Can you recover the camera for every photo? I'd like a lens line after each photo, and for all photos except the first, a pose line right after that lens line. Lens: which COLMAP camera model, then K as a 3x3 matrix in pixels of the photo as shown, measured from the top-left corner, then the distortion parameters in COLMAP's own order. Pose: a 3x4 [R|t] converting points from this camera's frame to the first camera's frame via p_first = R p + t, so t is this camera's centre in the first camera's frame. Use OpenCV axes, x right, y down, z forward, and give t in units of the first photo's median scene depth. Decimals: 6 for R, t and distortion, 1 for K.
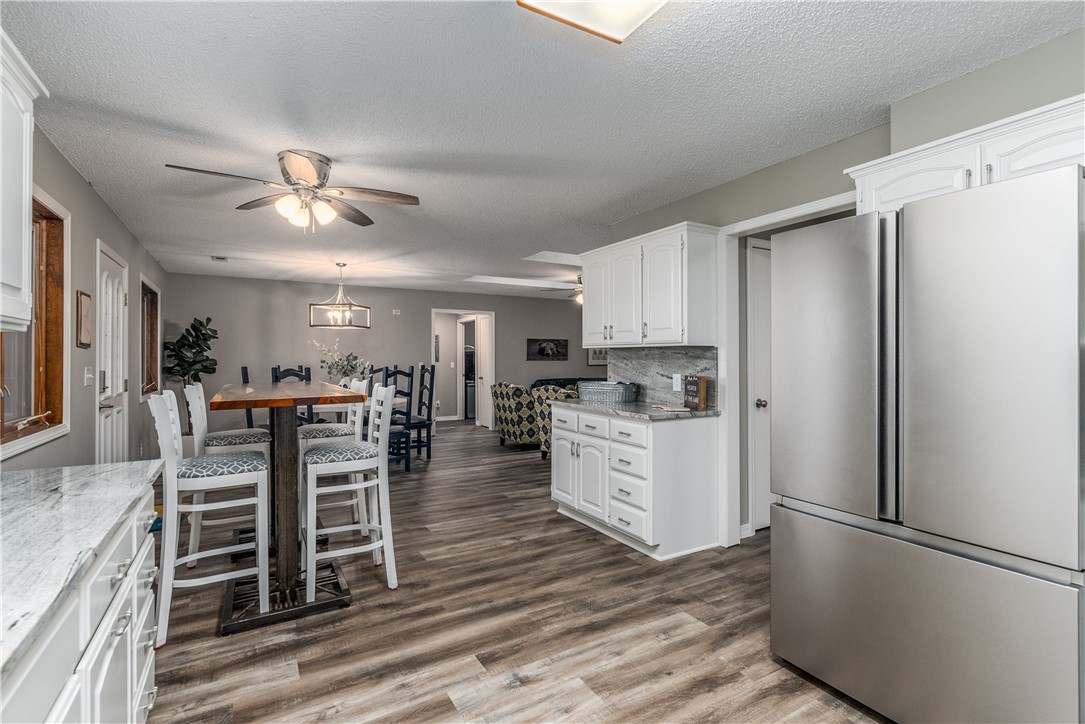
lens RADIAL K [[507.7, 0, 542.5], [0, 507.7, 362.0], [0, 0, 1]] dist [-0.000690, -0.000097]
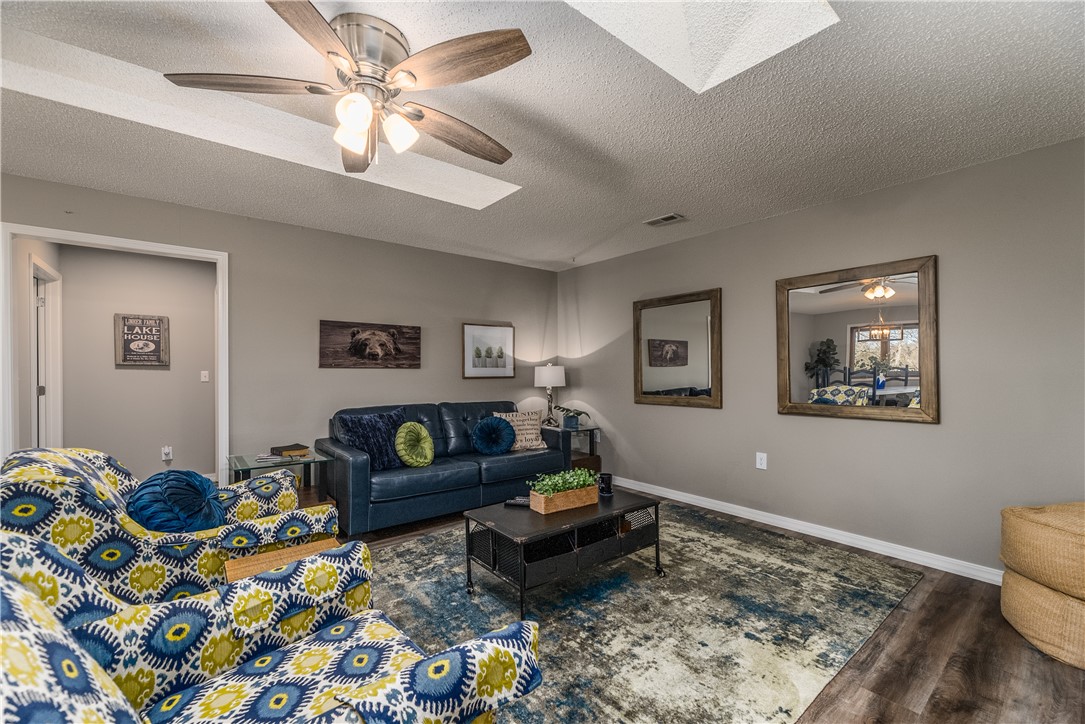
lens RADIAL K [[450.9, 0, 542.3], [0, 450.9, 368.9], [0, 0, 1]] dist [0.000257, 0.000000]
pose [[0.989093, 0.002339, 0.147277, 0.105942], [-0.001772, 0.999991, -0.003978, -0.000775], [-0.147285, 0.003673, 0.989087, 0.553710]]
